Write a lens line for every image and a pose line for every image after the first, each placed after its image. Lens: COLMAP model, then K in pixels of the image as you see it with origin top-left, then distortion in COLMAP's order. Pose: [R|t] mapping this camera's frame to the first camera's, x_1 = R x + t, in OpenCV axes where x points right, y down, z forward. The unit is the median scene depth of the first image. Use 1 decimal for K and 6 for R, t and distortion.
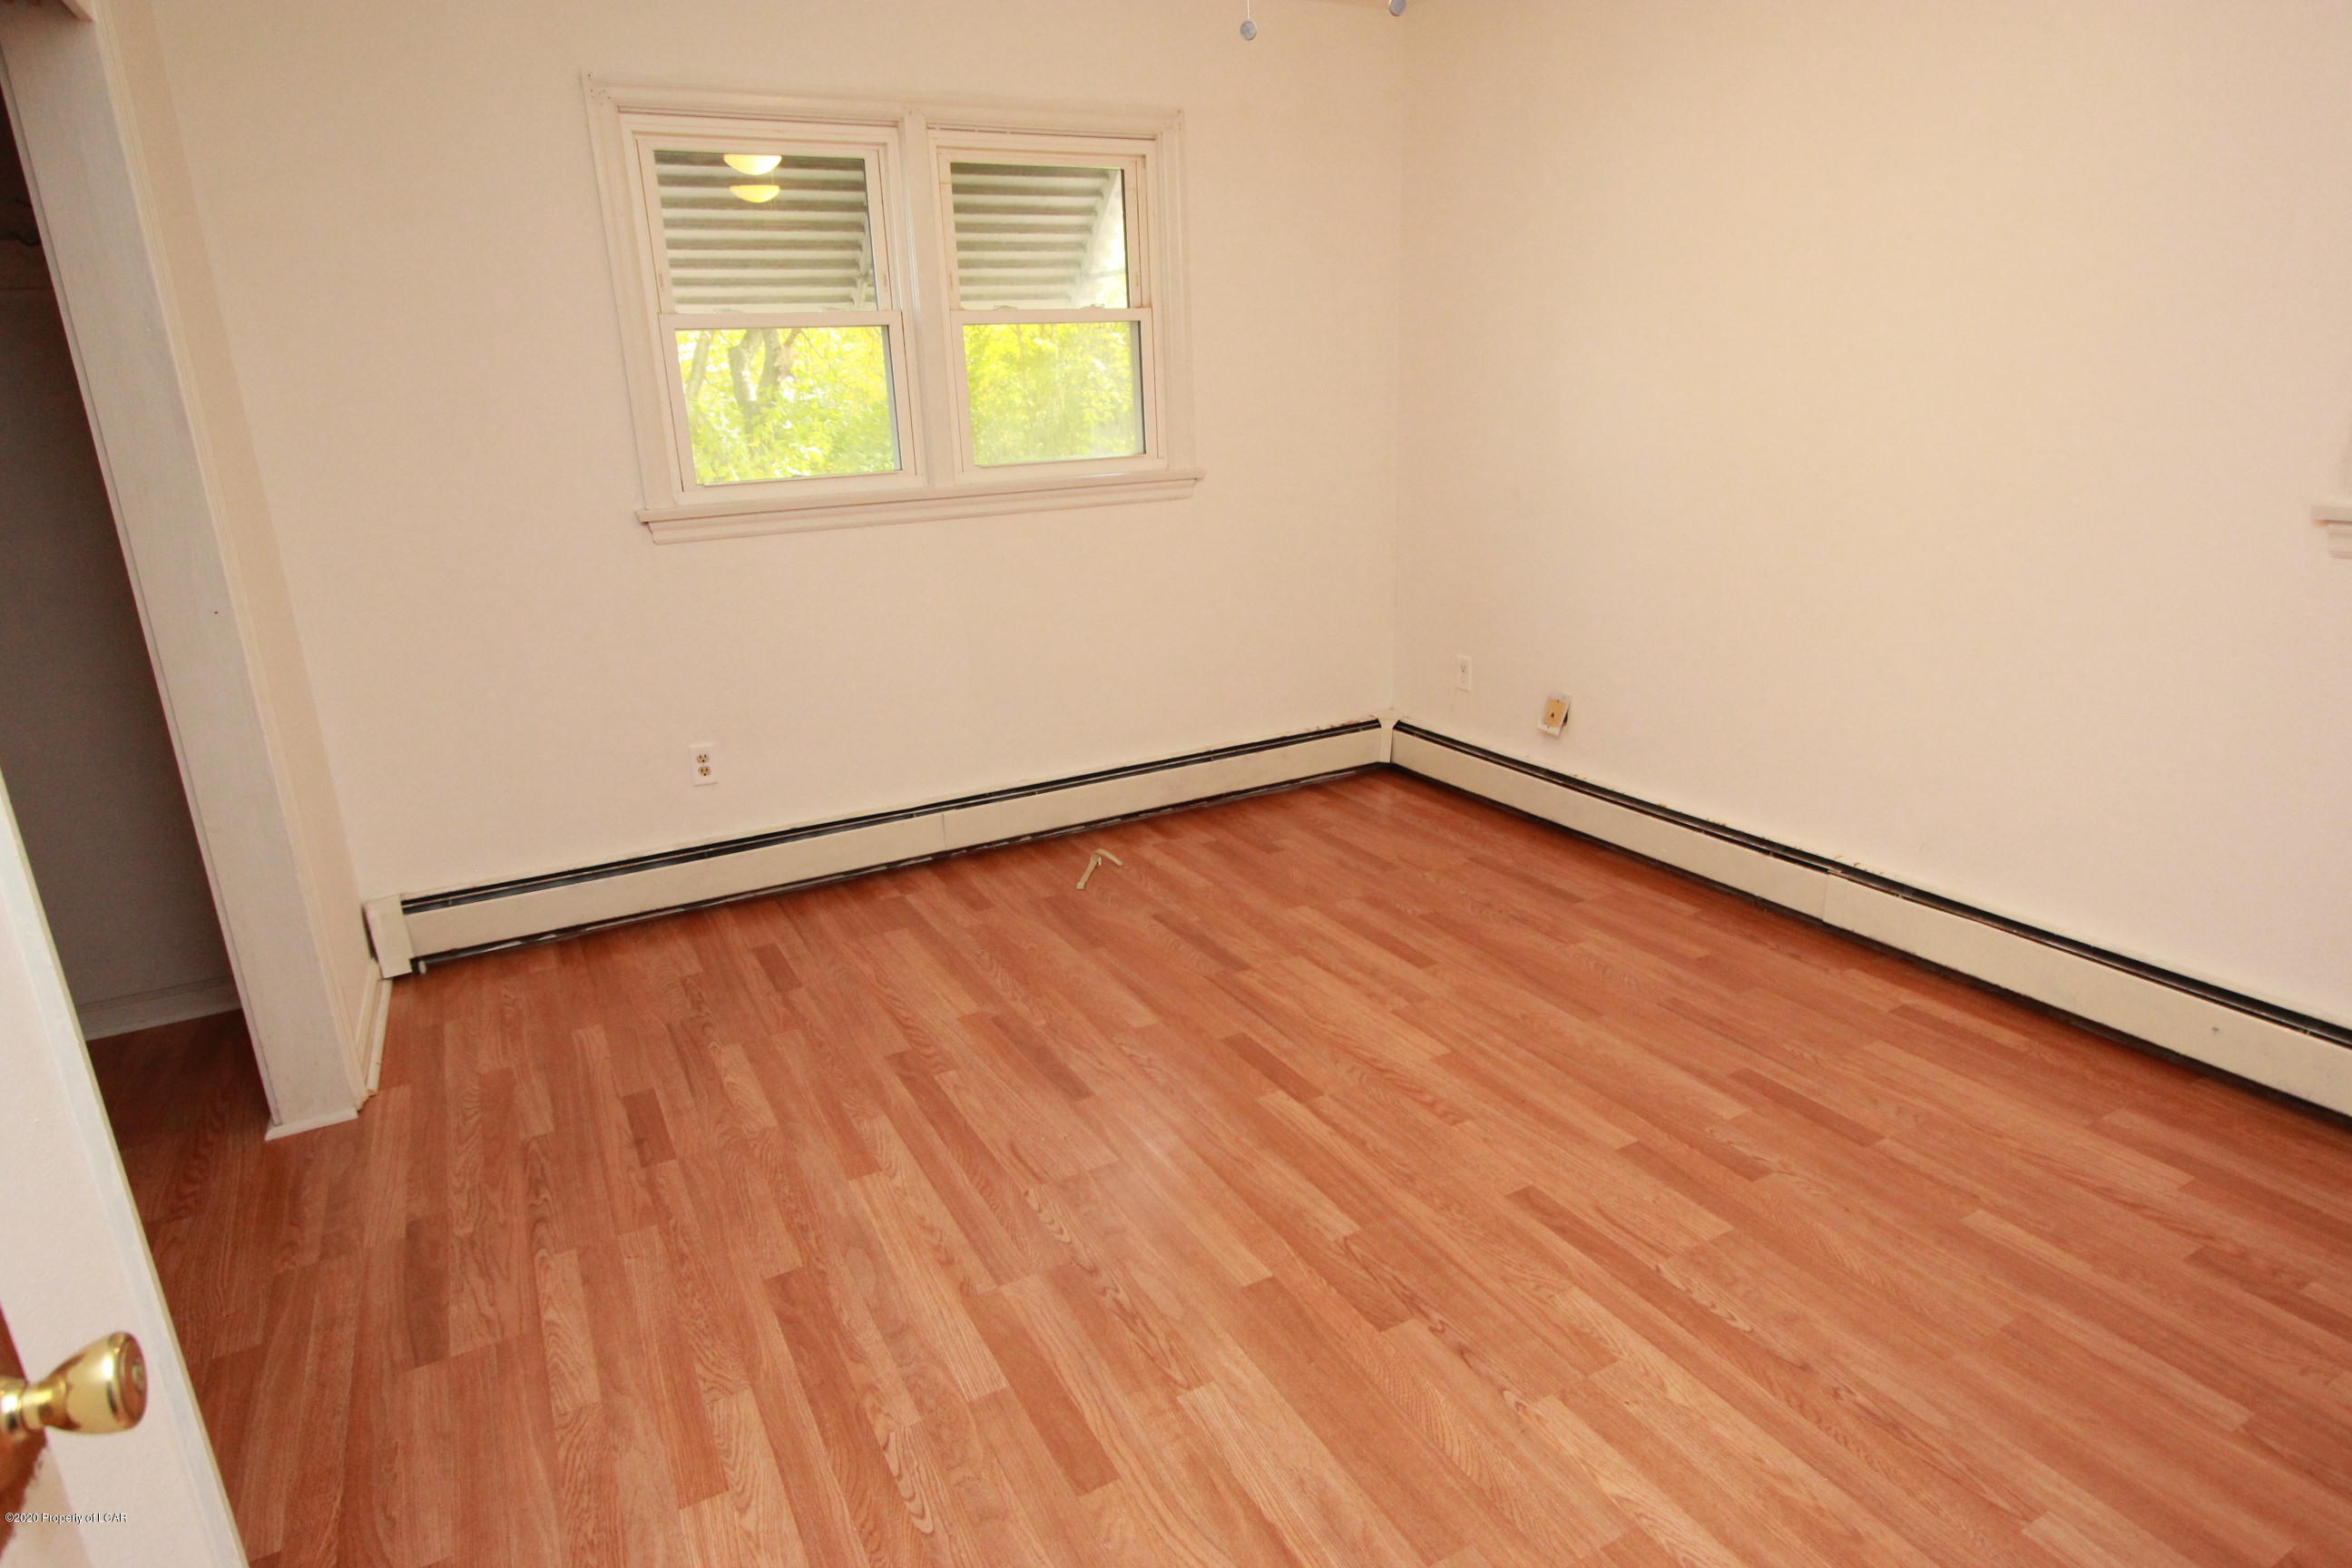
lens RADIAL K [[1320.0, 0, 1175.6], [0, 1320.0, 790.1], [0, 0, 1]] dist [-0.012899, 0.004008]
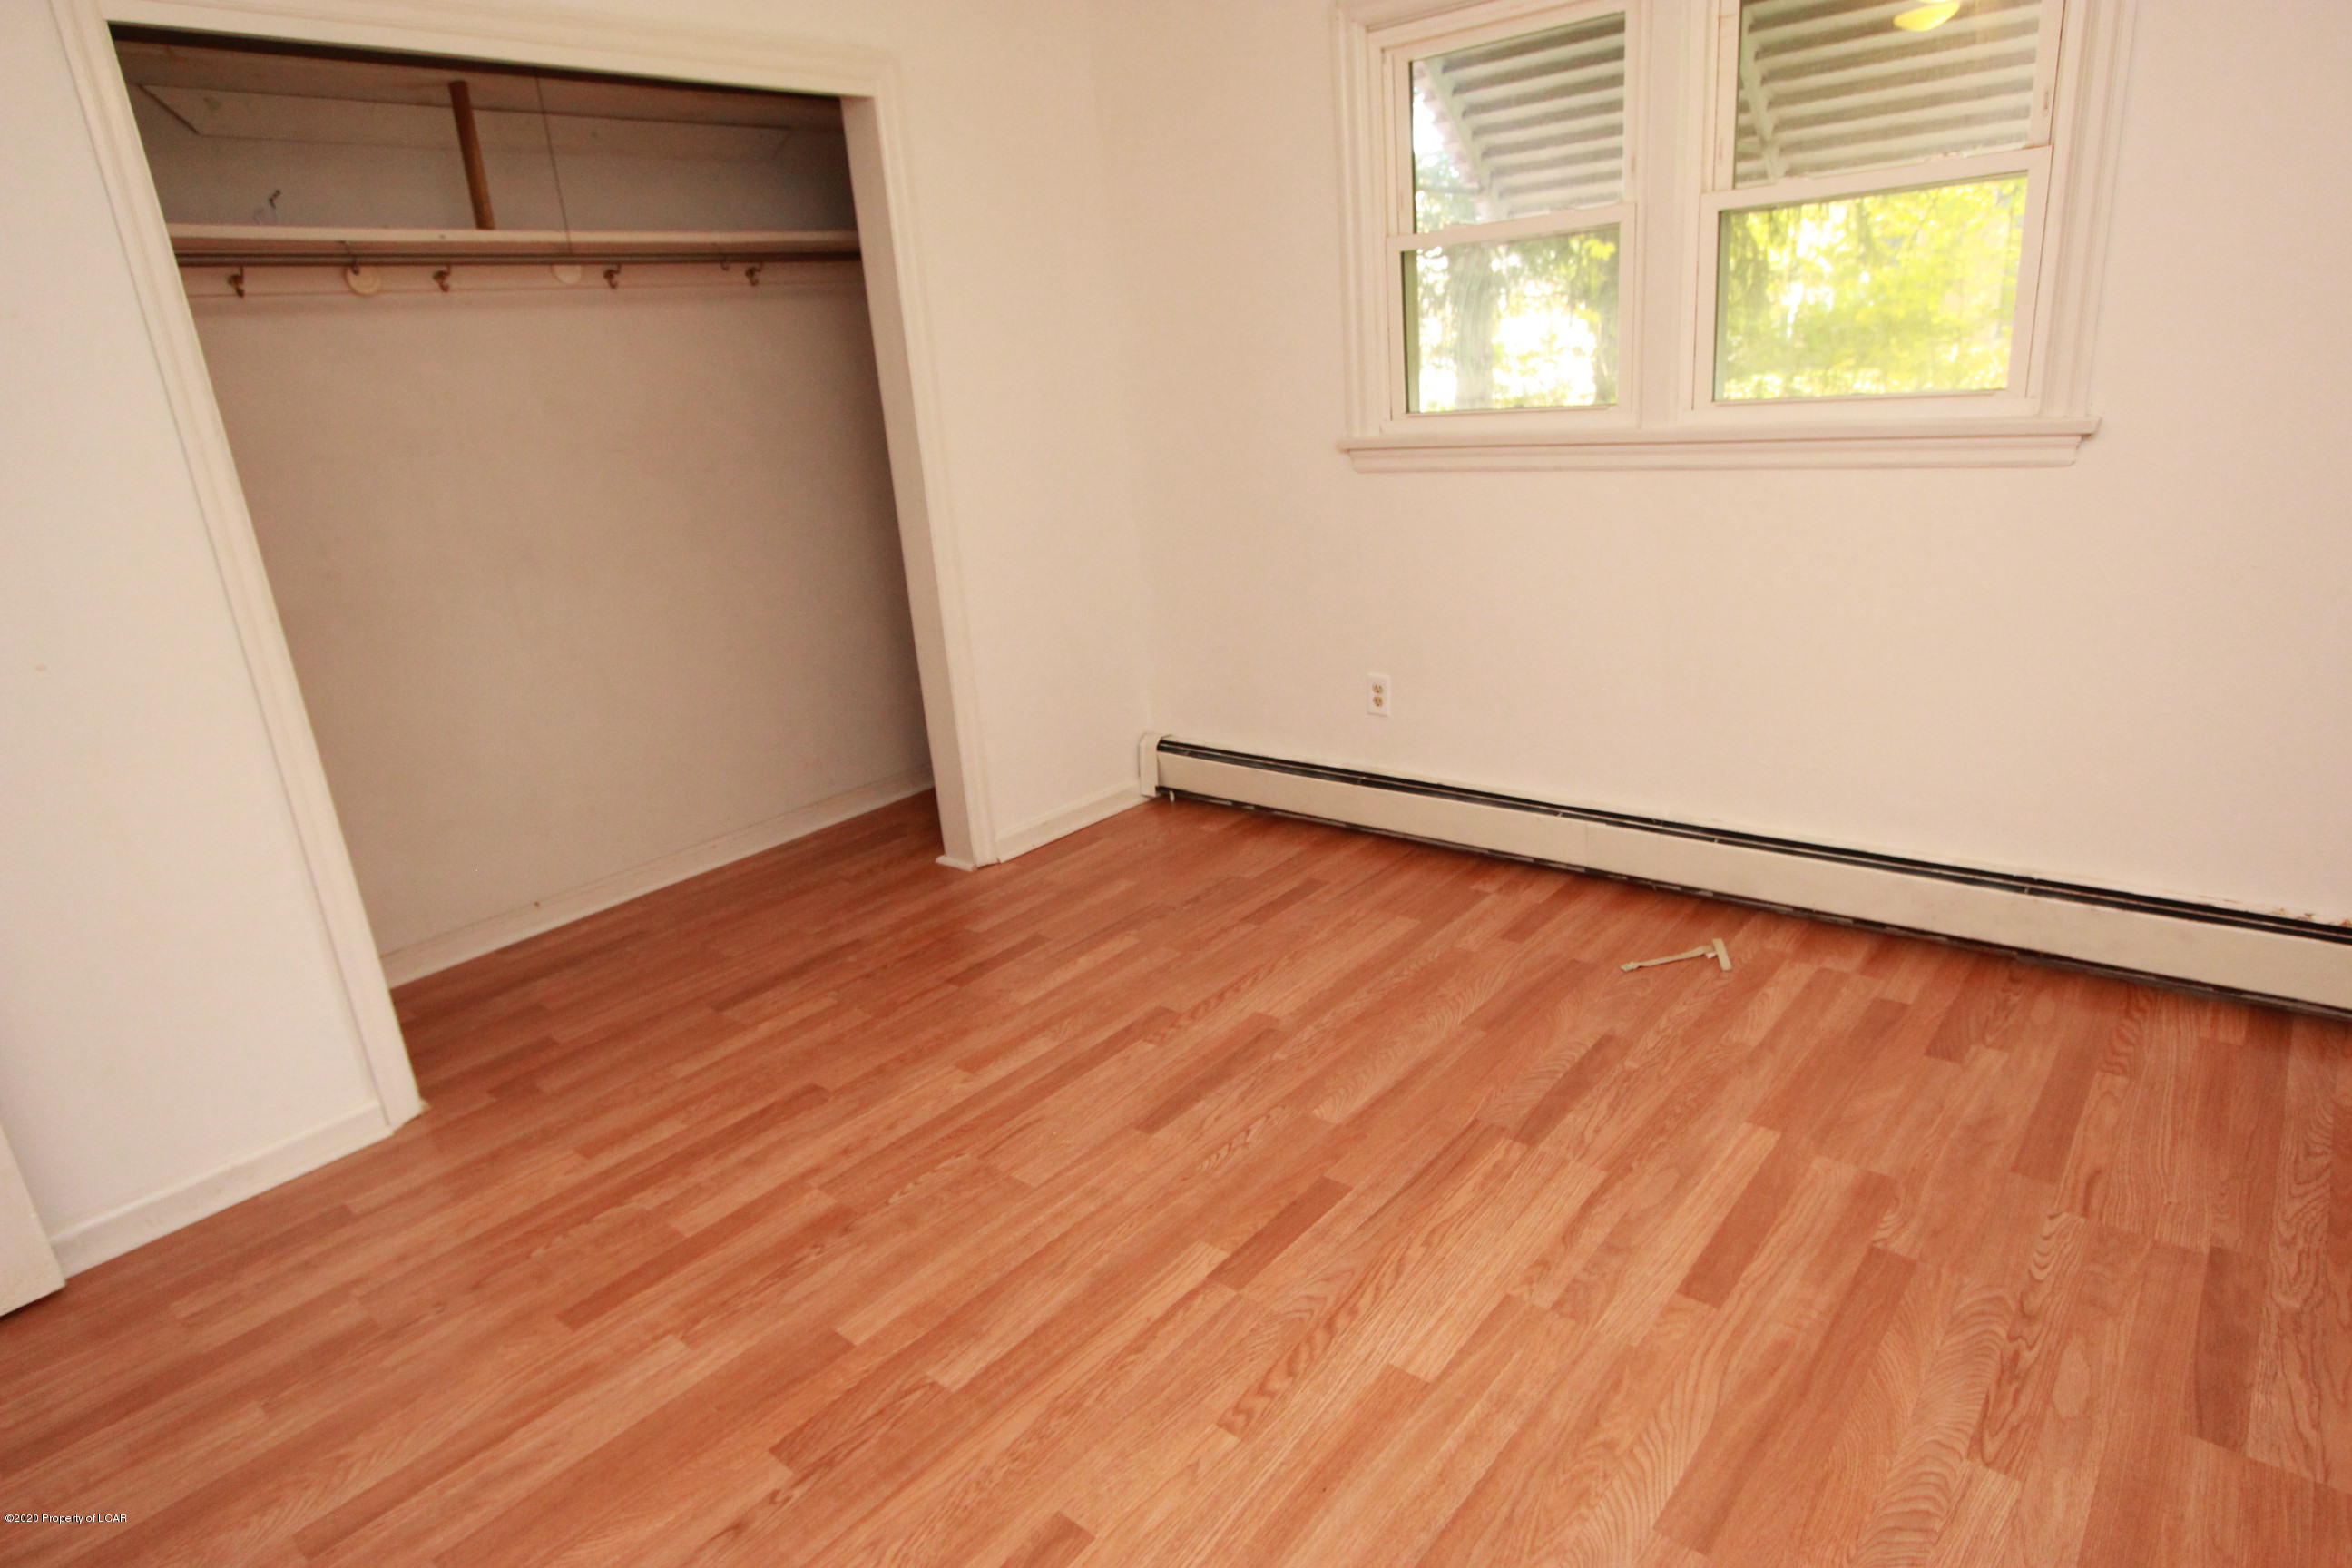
lens RADIAL K [[1320.0, 0, 1175.6], [0, 1320.0, 790.1], [0, 0, 1]] dist [-0.012899, 0.004008]
pose [[0.361223, 0.299182, -0.883181, 0.557326], [-0.212175, 0.948658, 0.234583, -0.172958], [0.908020, 0.102652, 0.406156, 0.515670]]
